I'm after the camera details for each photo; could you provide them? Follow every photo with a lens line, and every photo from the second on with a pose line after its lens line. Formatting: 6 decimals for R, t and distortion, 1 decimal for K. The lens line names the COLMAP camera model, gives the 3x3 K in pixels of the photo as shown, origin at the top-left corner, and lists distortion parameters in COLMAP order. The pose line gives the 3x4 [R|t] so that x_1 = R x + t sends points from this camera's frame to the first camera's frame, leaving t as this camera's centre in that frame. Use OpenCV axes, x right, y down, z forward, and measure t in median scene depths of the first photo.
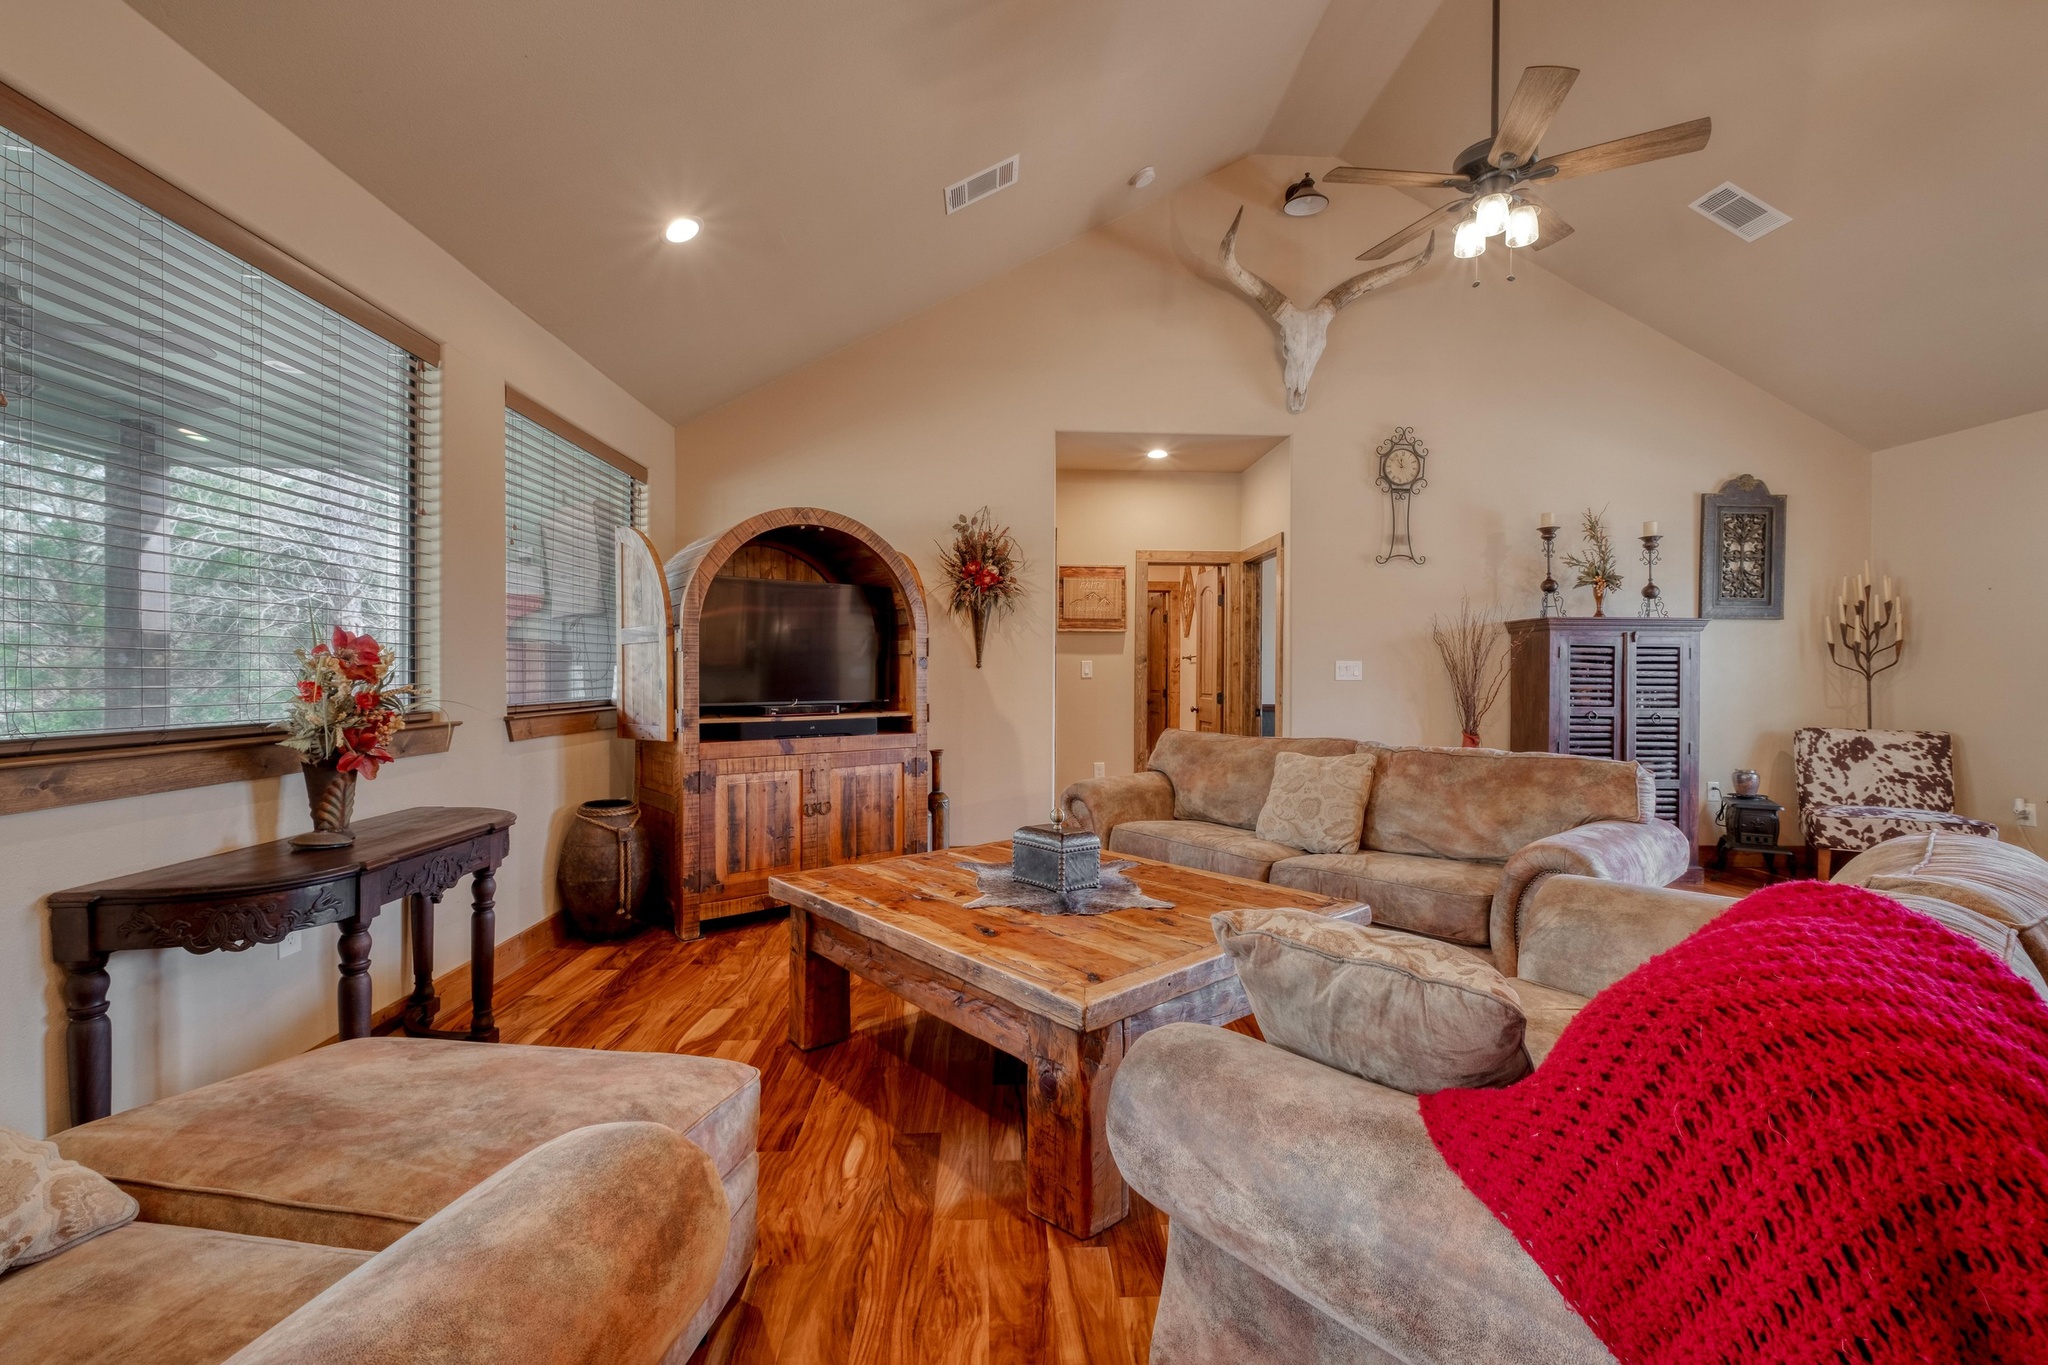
lens RADIAL K [[881.8, 0, 1028.4], [0, 881.8, 677.3], [0, 0, 1]] dist [0.007873, -0.004616]
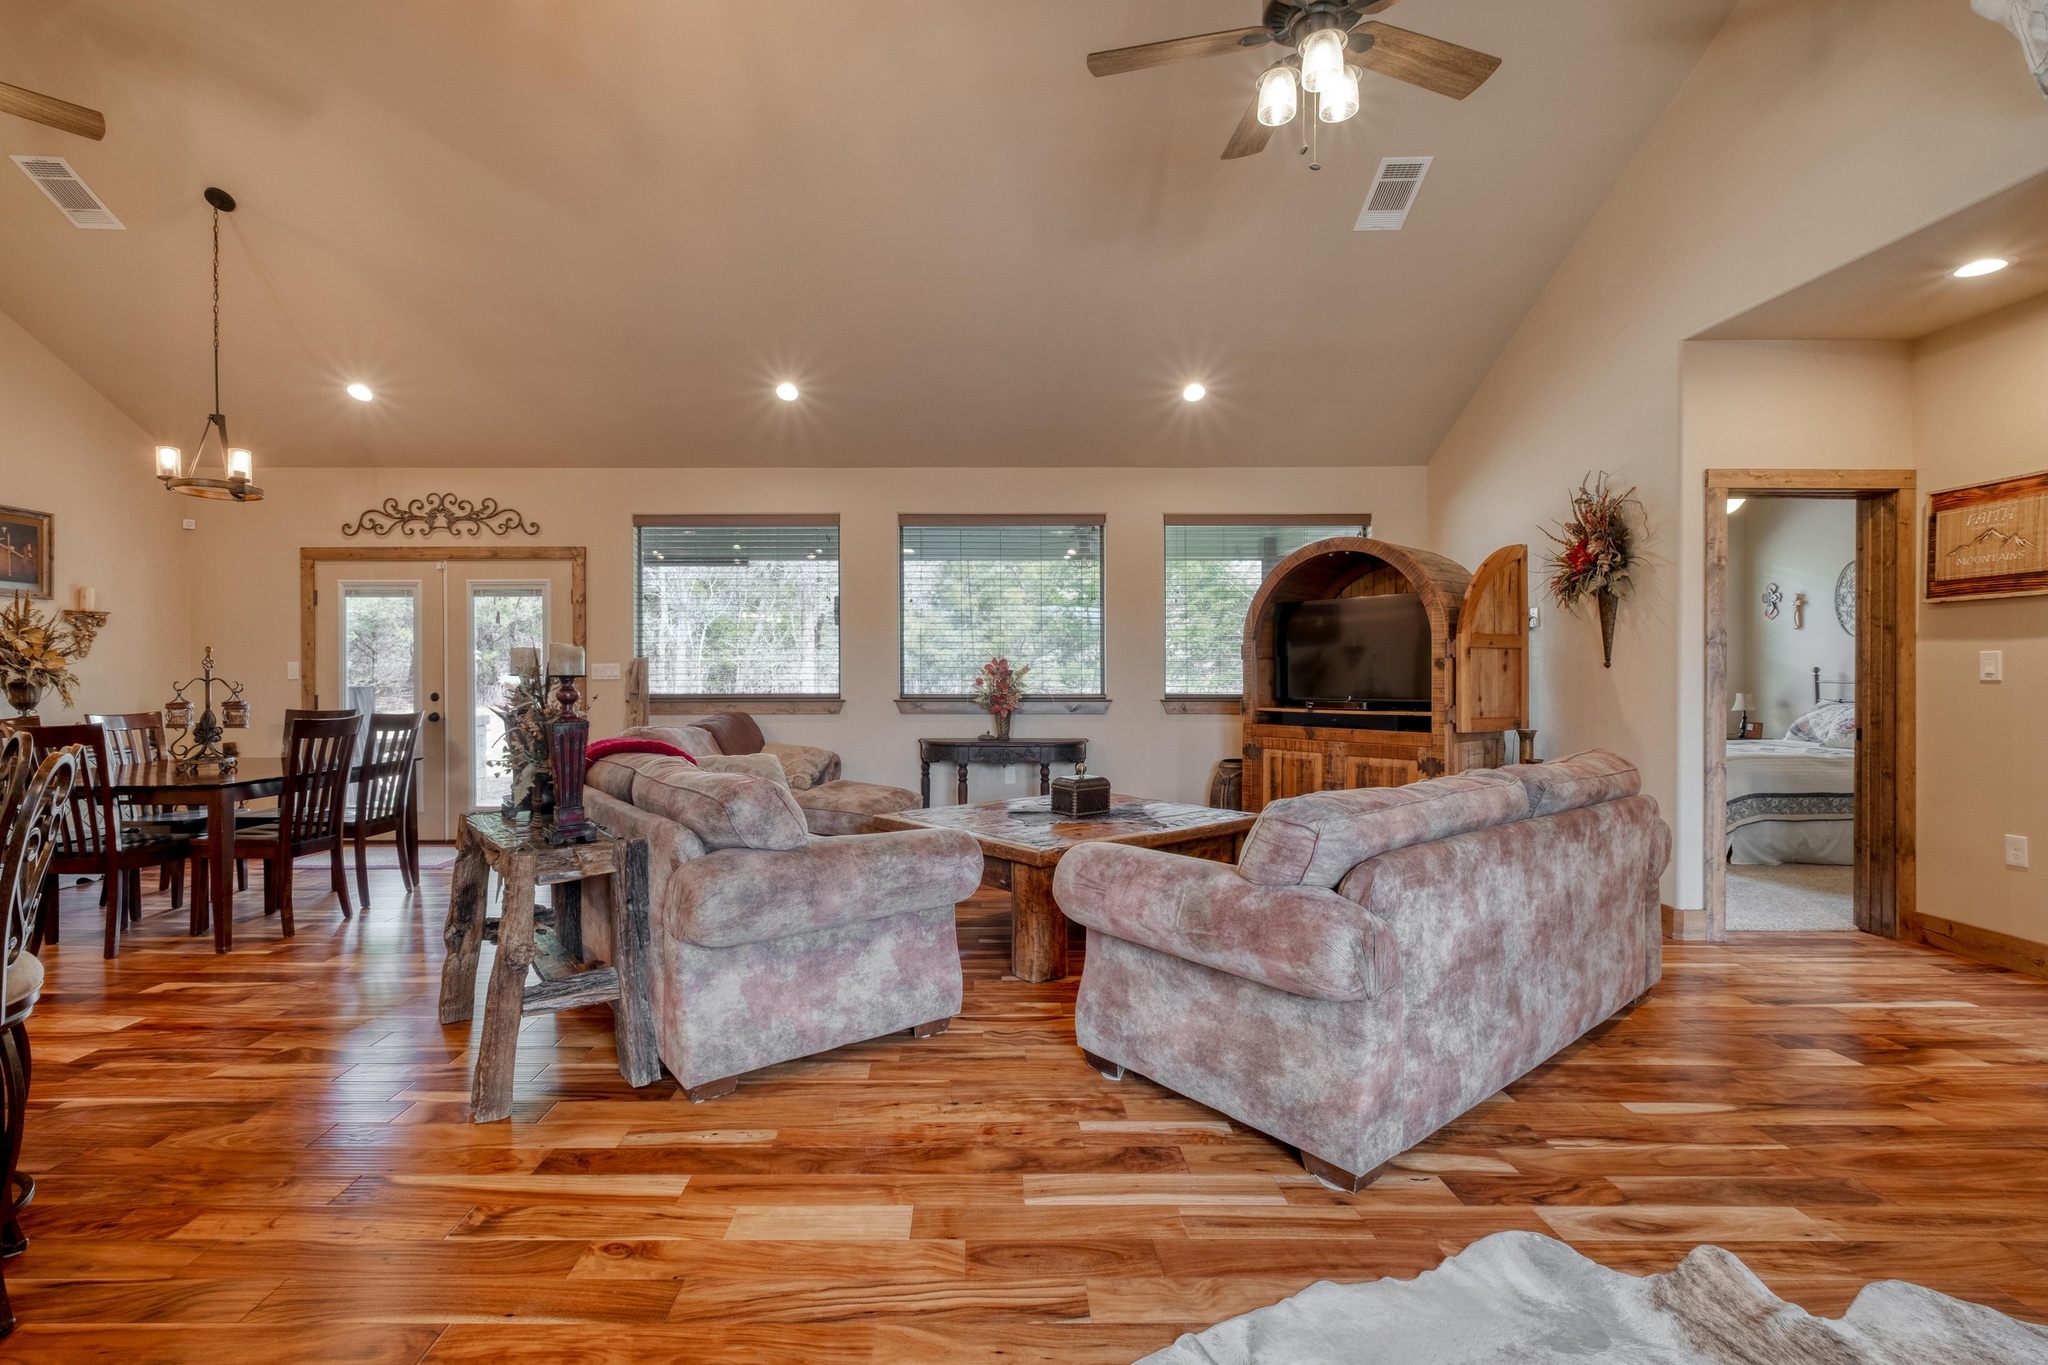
lens RADIAL K [[899.0, 0, 980.6], [0, 899.0, 678.1], [0, 0, 1]] dist [-0.001486, -0.001849]
pose [[-0.044288, -0.000578, -0.999019, 0.834355], [-0.005082, 0.999987, -0.000353, 0.002597], [0.999006, 0.005061, -0.044290, 0.476669]]
